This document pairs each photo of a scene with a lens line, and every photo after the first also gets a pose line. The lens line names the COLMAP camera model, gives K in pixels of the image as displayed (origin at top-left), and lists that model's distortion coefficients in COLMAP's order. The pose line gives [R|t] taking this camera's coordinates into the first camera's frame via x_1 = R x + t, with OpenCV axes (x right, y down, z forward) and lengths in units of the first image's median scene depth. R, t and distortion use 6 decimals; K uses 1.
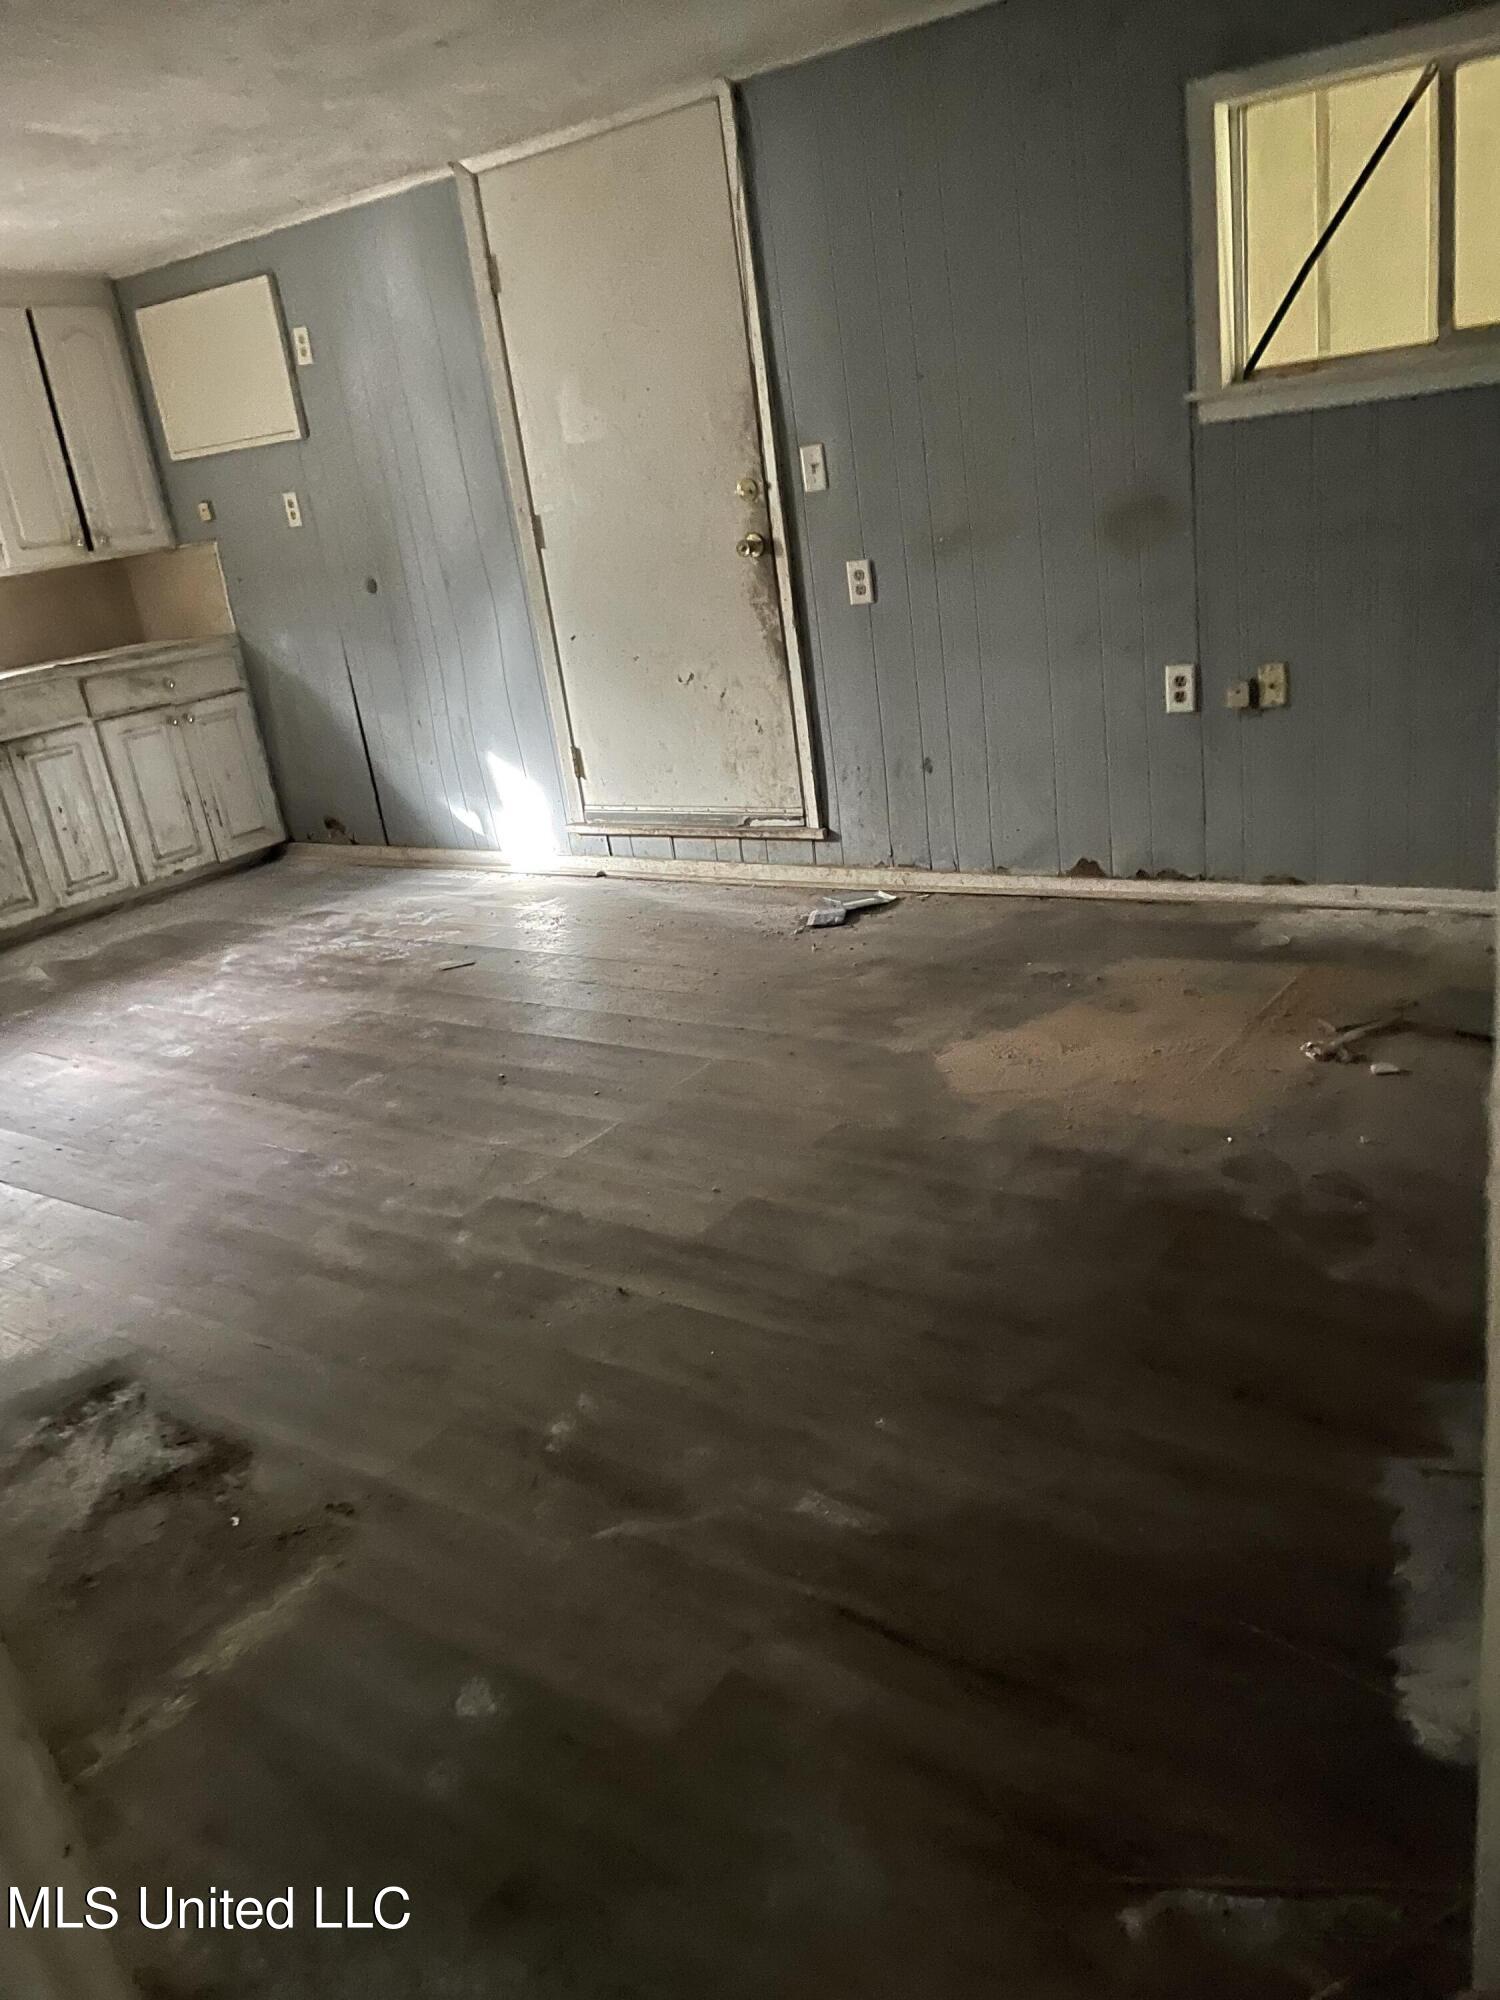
lens RADIAL K [[1509.2, 0, 772.7], [0, 1509.2, 974.0], [0, 0, 1]] dist [0.089296, -0.110952]
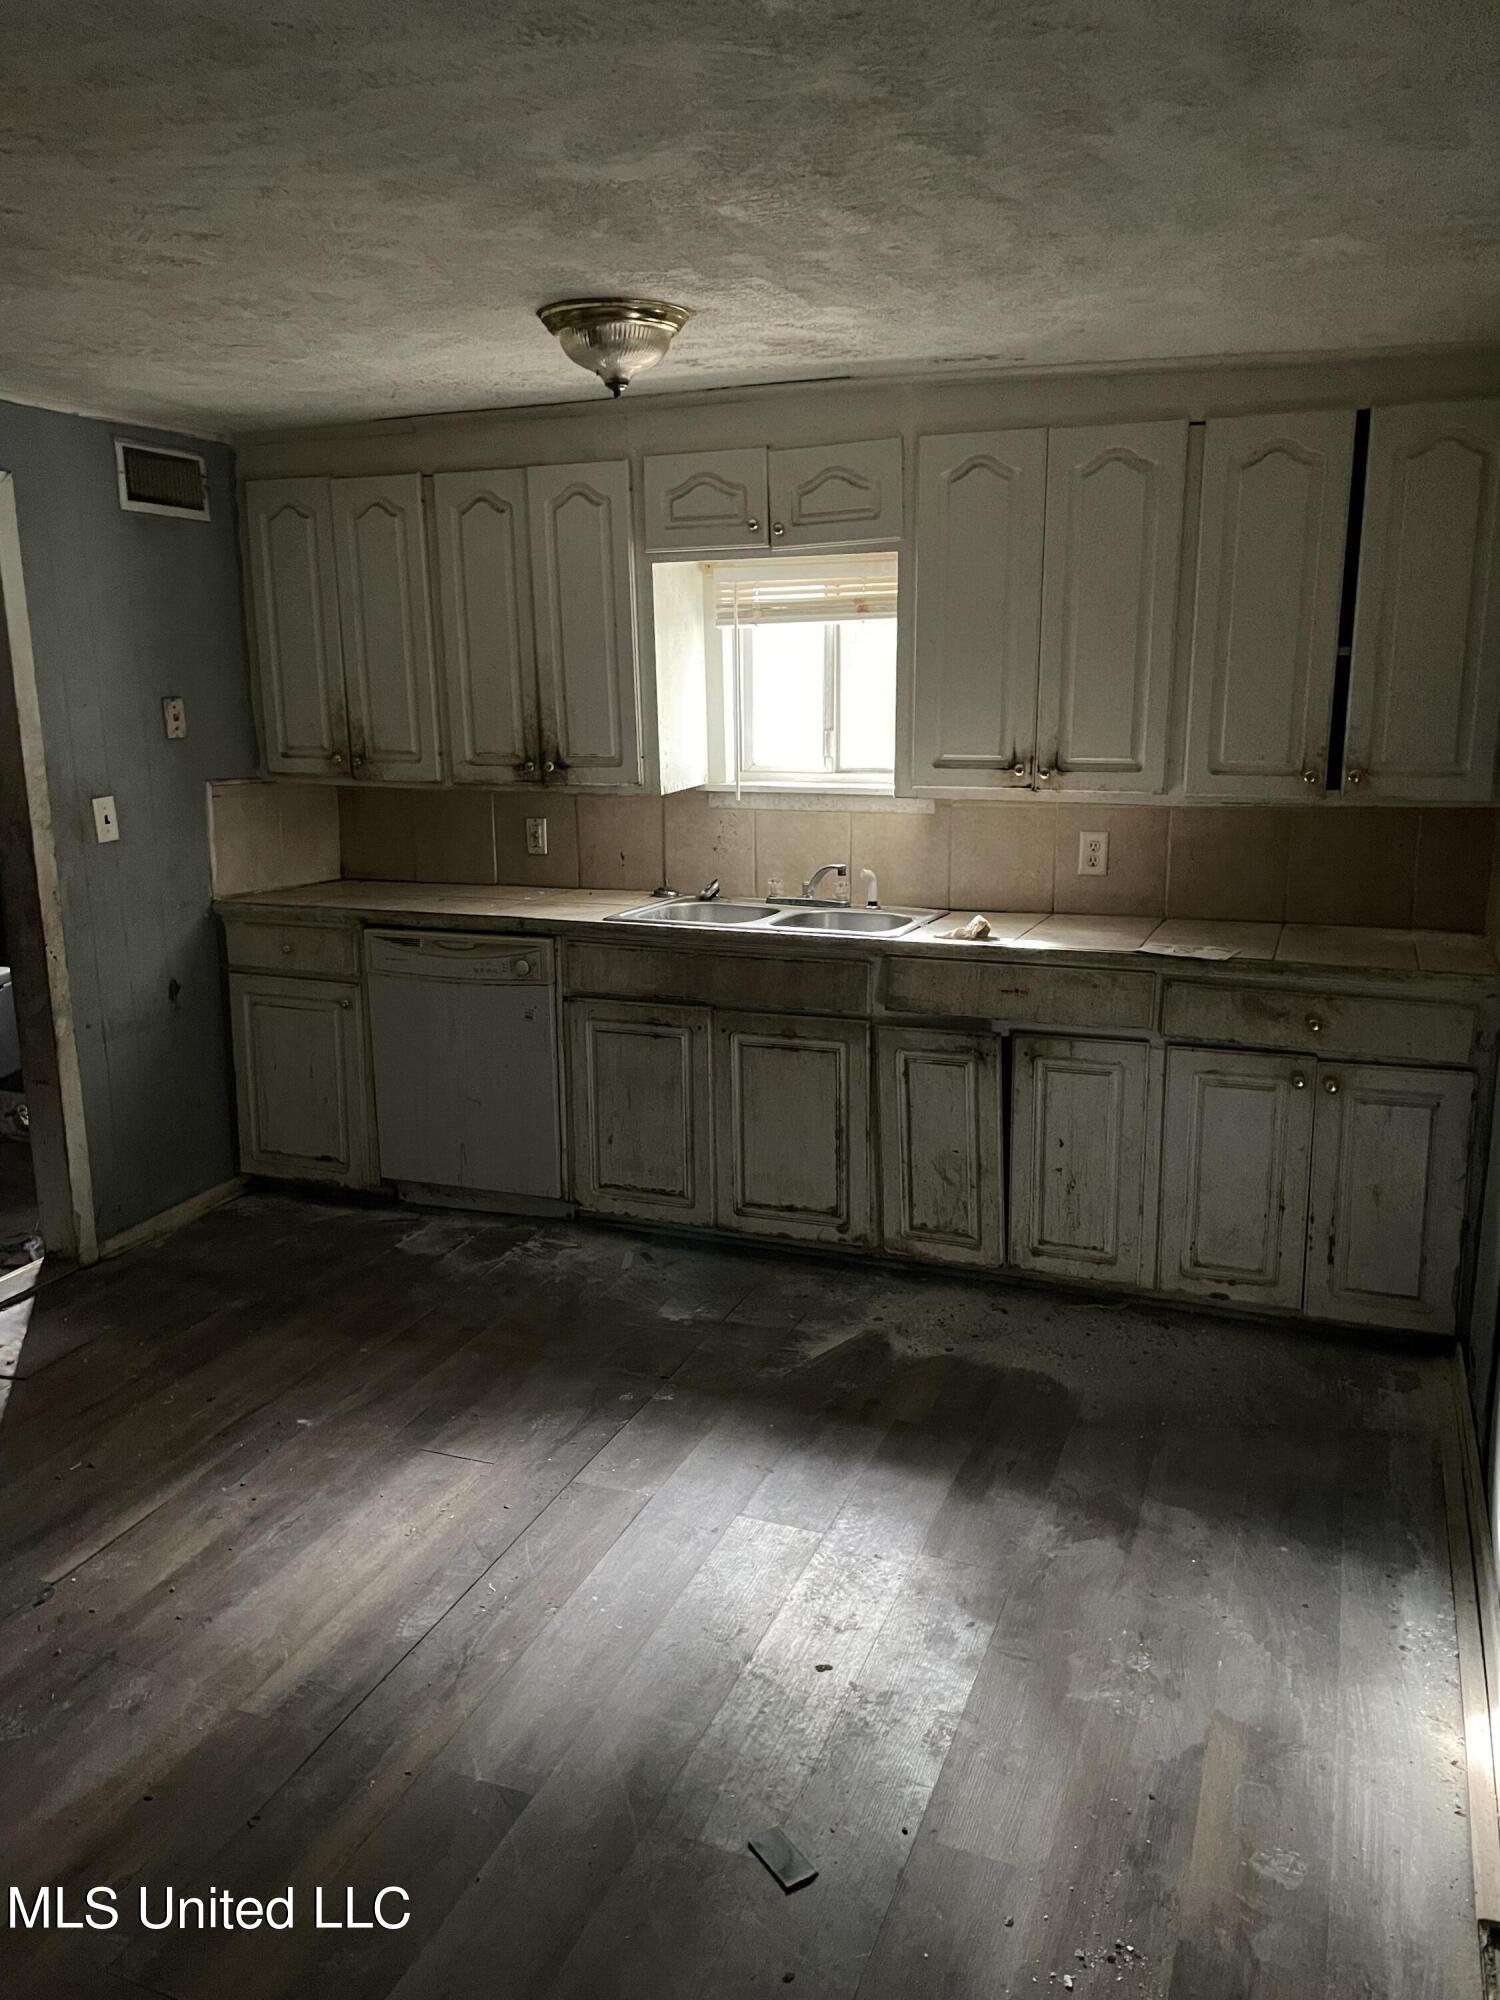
lens RADIAL K [[1509.2, 0, 772.7], [0, 1509.2, 974.0], [0, 0, 1]] dist [0.089296, -0.110952]
pose [[0.209007, 0.330666, -0.920313, 0.108045], [-0.324386, 0.911256, 0.253743, -0.299563], [0.922545, 0.245503, 0.297723, 0.640084]]
